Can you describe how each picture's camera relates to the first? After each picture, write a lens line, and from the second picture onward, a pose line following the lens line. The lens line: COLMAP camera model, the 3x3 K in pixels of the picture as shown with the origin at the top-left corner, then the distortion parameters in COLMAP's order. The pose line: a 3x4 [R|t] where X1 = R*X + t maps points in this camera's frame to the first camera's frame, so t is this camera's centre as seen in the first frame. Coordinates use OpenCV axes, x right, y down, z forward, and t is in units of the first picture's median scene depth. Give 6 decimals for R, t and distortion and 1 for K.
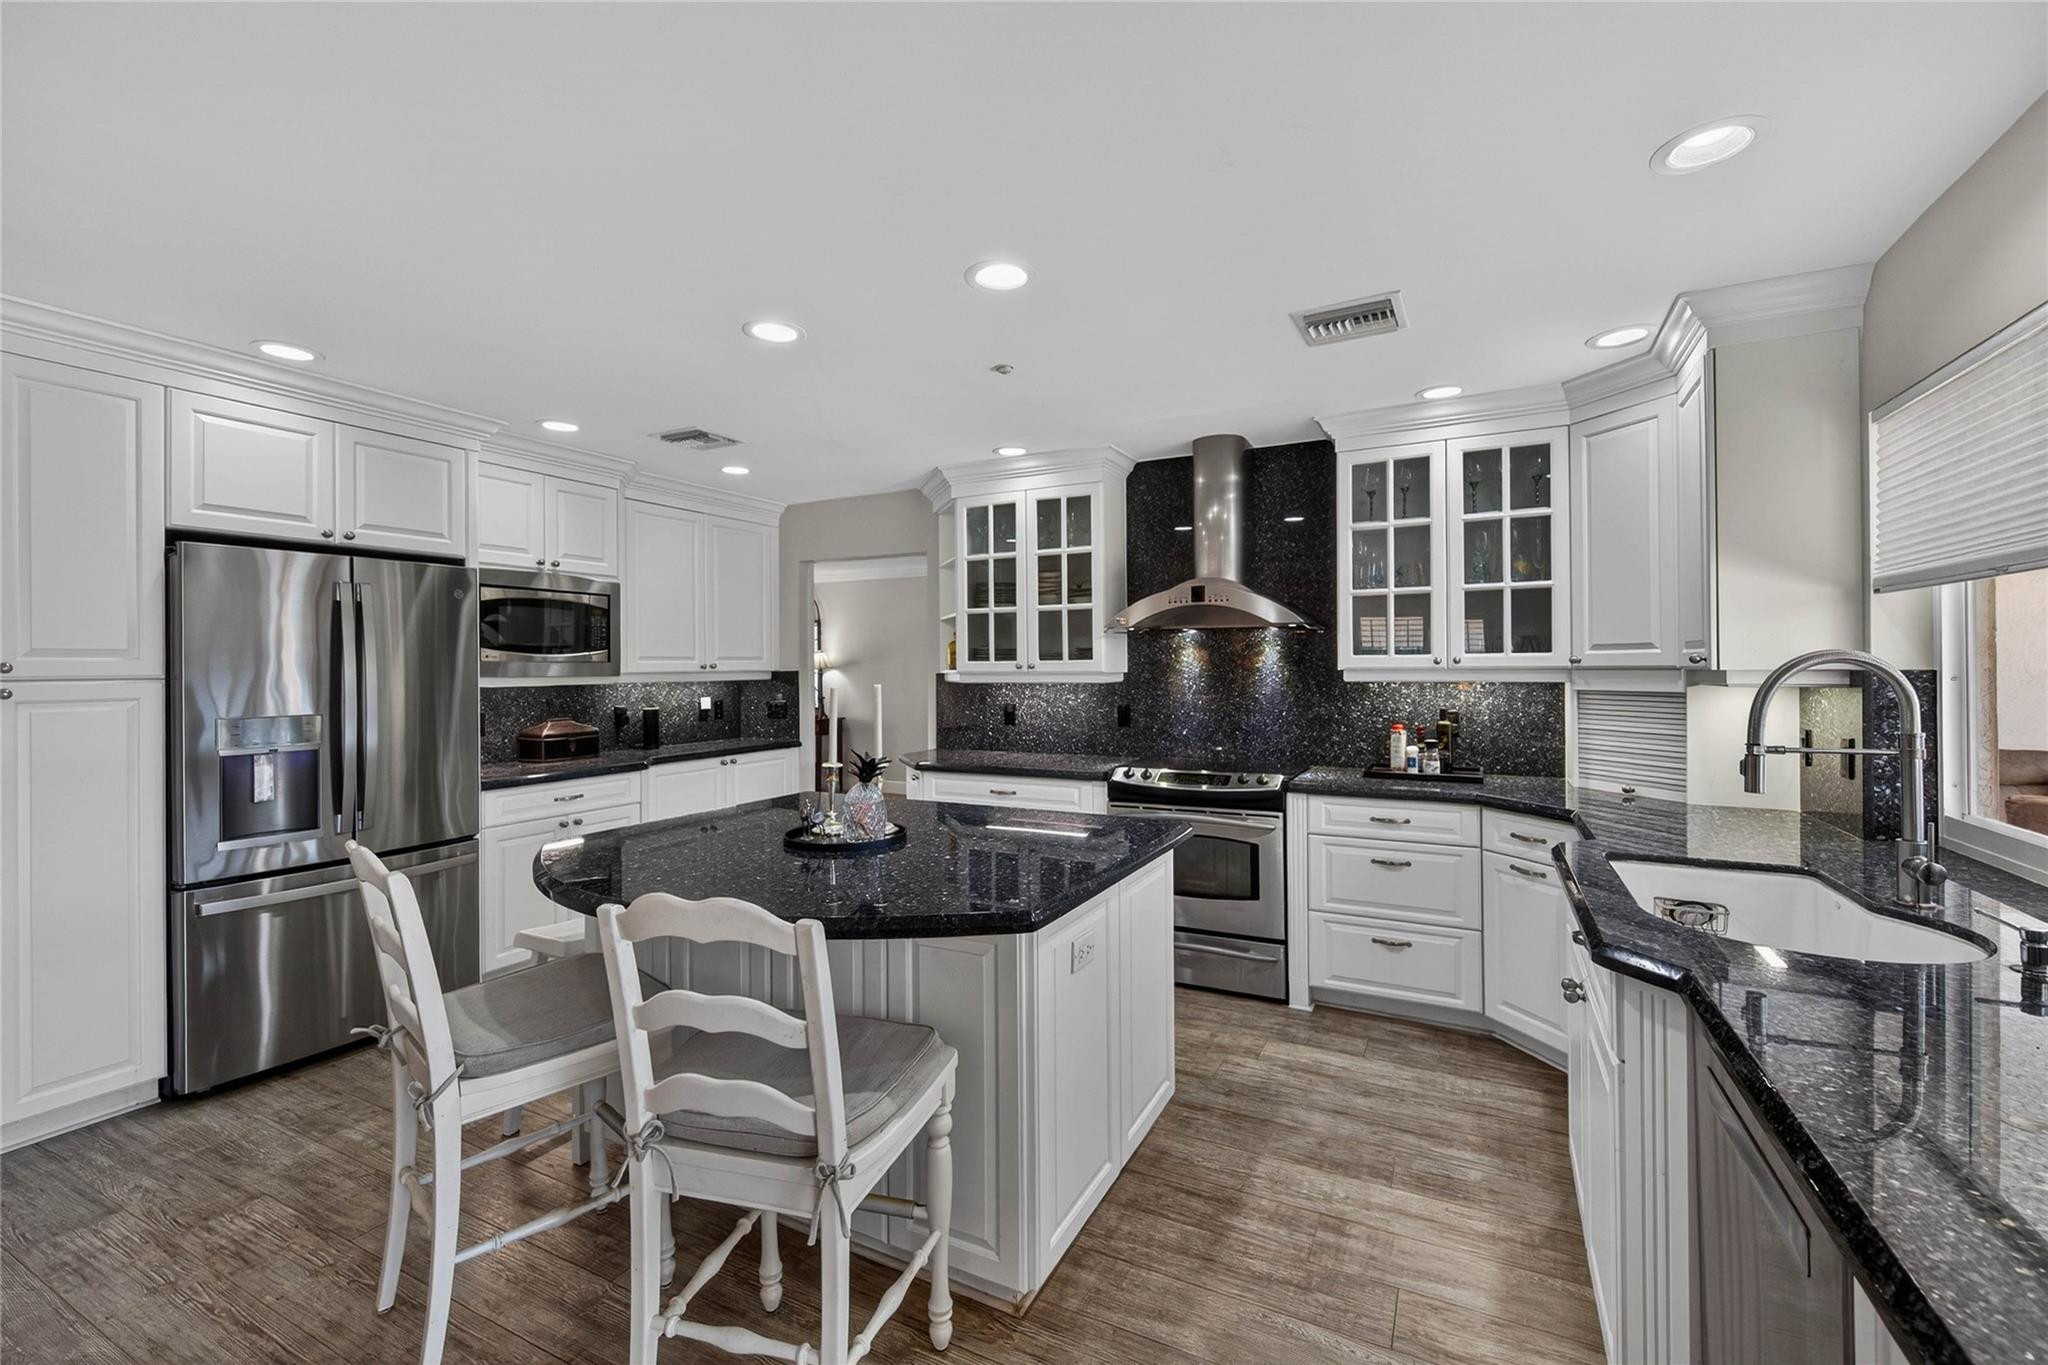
lens RADIAL K [[841.2, 0, 1033.0], [0, 841.2, 668.5], [0, 0, 1]] dist [0.007517, -0.000044]
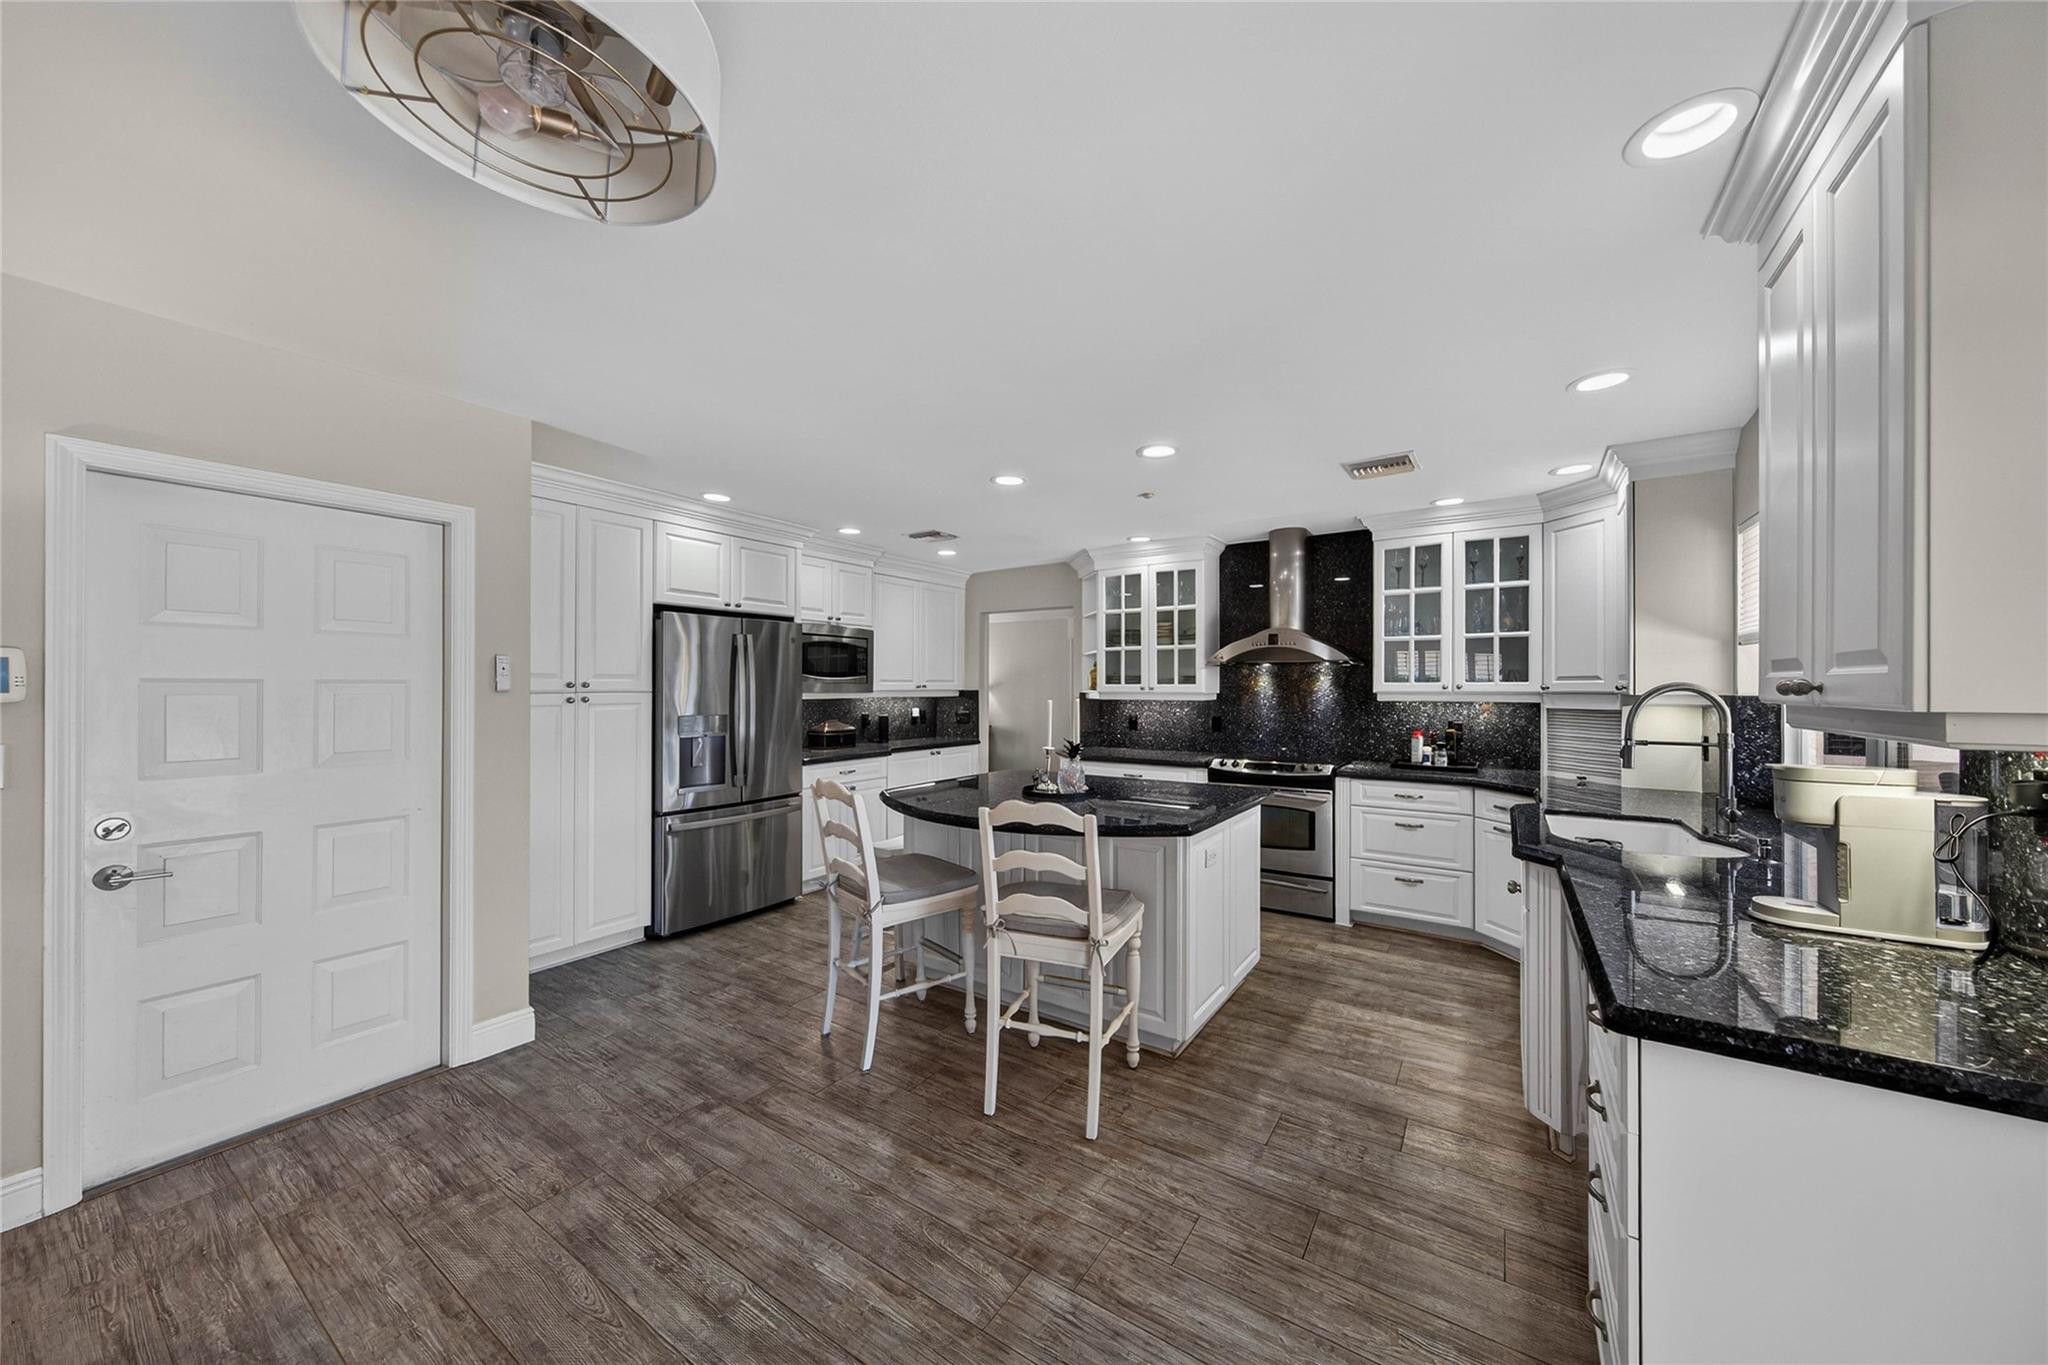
lens RADIAL K [[713.3, 0, 1034.9], [0, 713.3, 692.0], [0, 0, 1]] dist [0.000408, 0.000098]
pose [[0.994495, 0.008584, -0.104436, -0.089333], [-0.008173, 0.999957, 0.004359, -0.000064], [0.104469, -0.003481, 0.994522, -0.285650]]
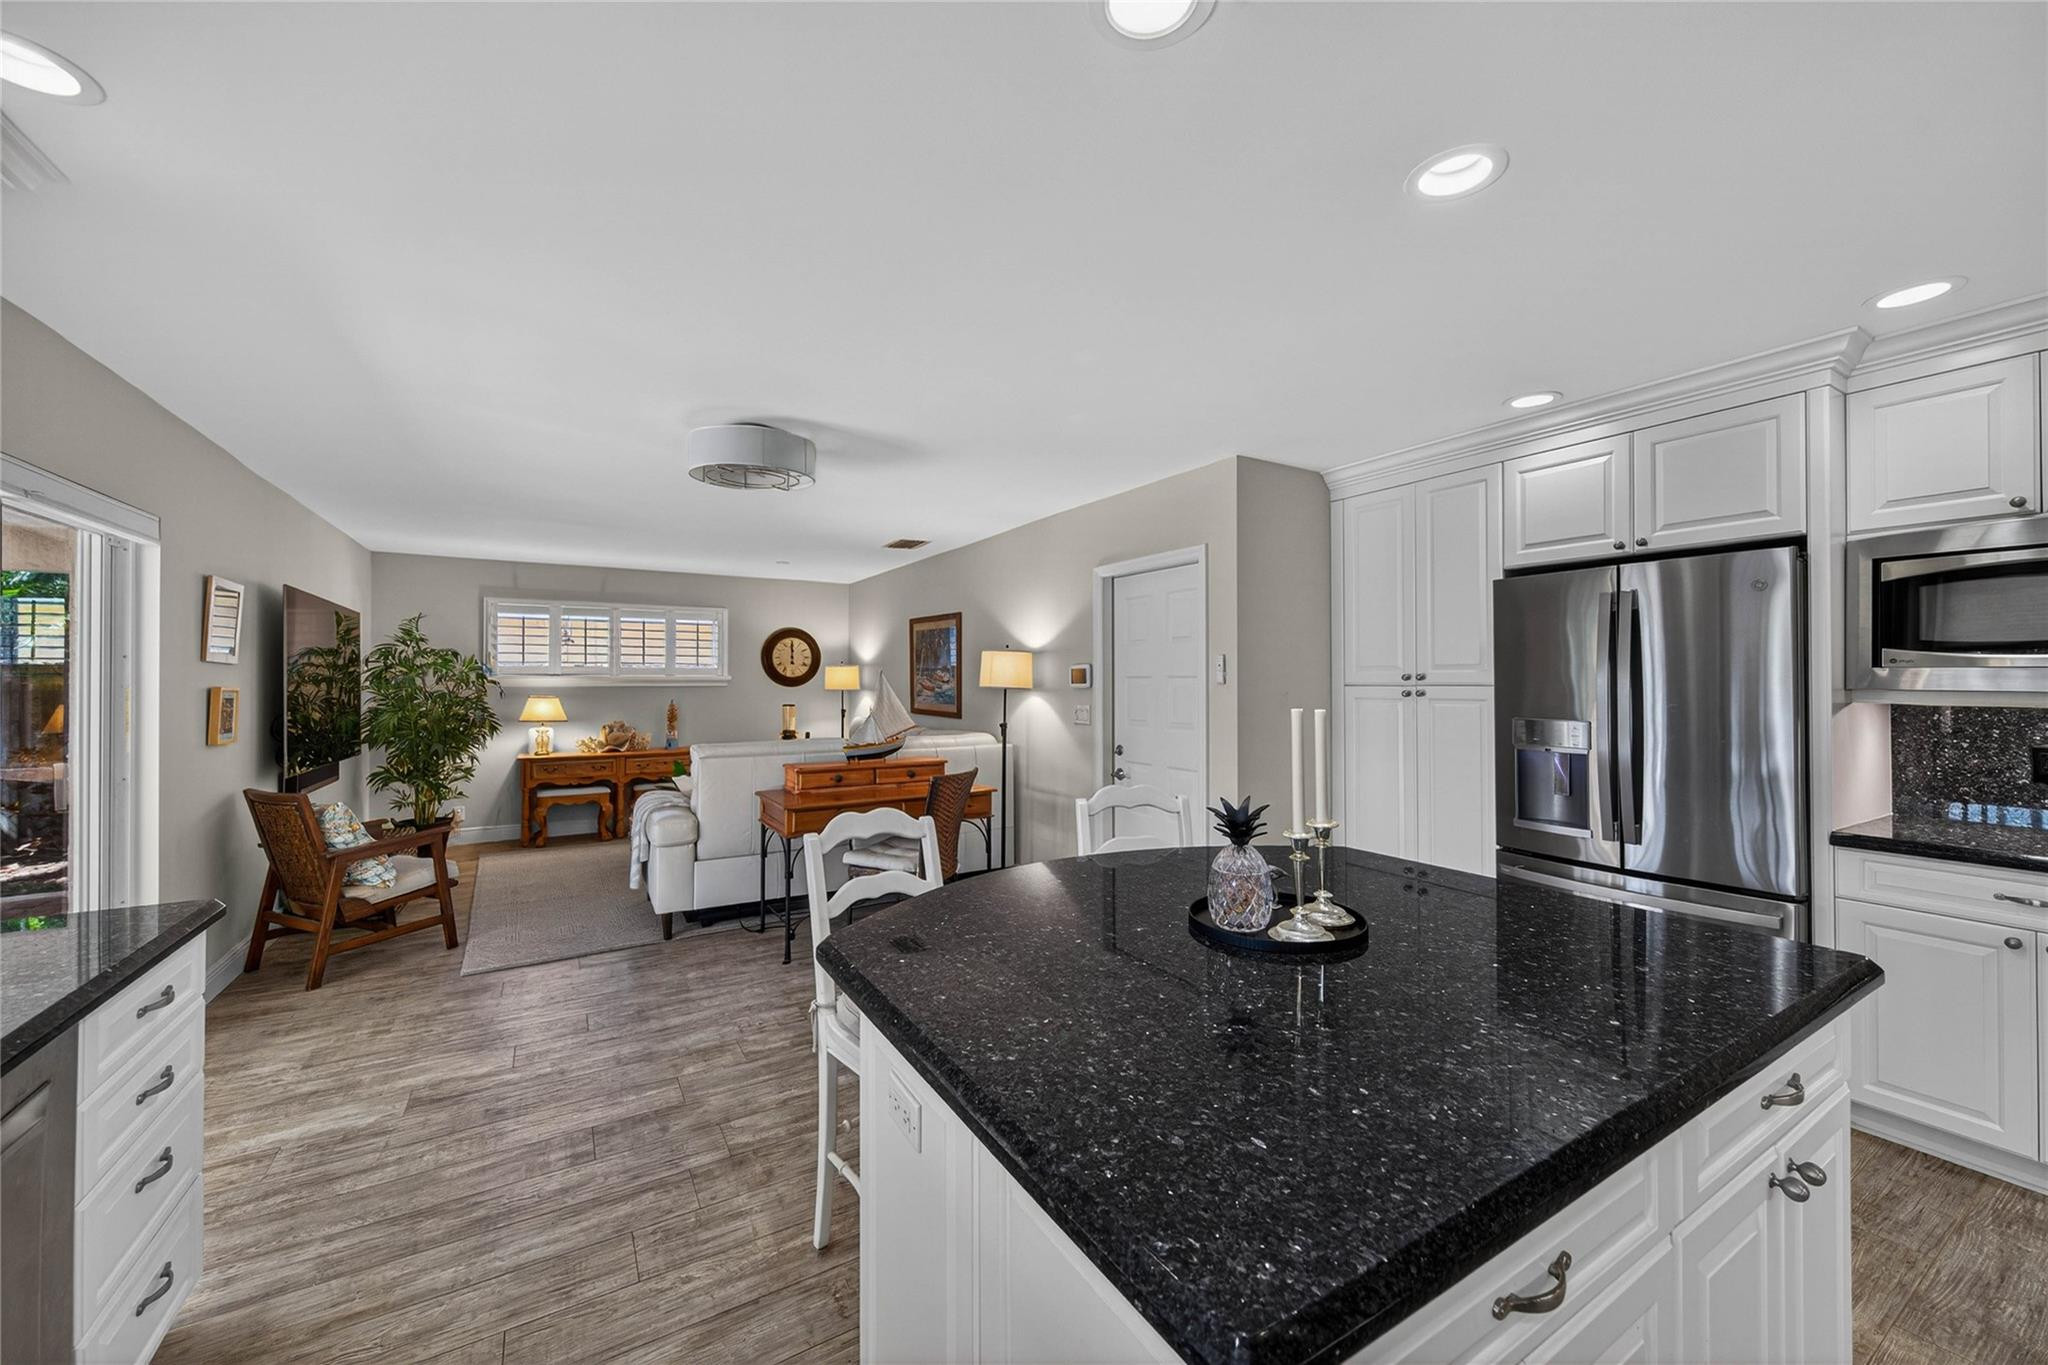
lens RADIAL K [[774.8, 0, 1024.0], [0, 774.8, 682.5], [0, 0, 1]] dist [0.000900, 0.000069]
pose [[-0.519760, 0.006879, -0.854285, 0.303954], [0.002910, 0.999976, 0.006281, -0.001892], [0.854307, 0.000778, -0.519768, 0.798327]]
